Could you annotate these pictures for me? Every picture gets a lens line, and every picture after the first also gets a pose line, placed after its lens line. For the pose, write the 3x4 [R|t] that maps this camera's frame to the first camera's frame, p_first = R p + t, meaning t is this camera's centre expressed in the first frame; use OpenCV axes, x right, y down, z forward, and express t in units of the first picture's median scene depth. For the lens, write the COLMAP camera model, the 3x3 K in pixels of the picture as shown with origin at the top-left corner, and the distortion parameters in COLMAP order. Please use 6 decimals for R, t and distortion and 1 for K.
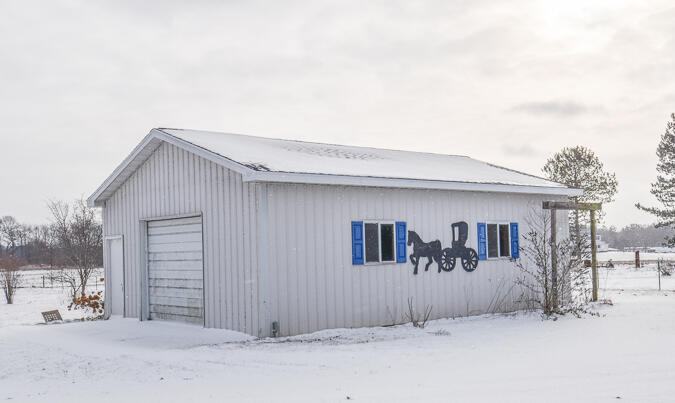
lens RADIAL K [[761.0, 0, 338.2], [0, 761.0, 229.9], [0, 0, 1]] dist [0.023047, 0.022243]
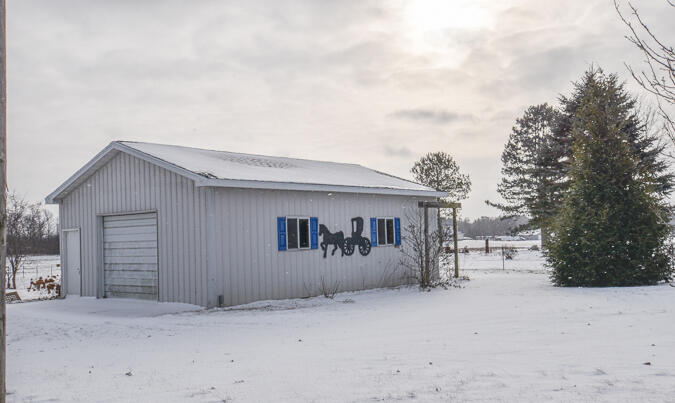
lens RADIAL K [[709.1, 0, 337.5], [0, 709.1, 201.5], [0, 0, 1]] dist [0.078710, -0.000724]
pose [[0.986175, 0.006227, 0.165591, -0.074801], [-0.001911, 0.999654, -0.026216, -0.005766], [-0.165697, 0.025537, 0.985846, -0.190735]]
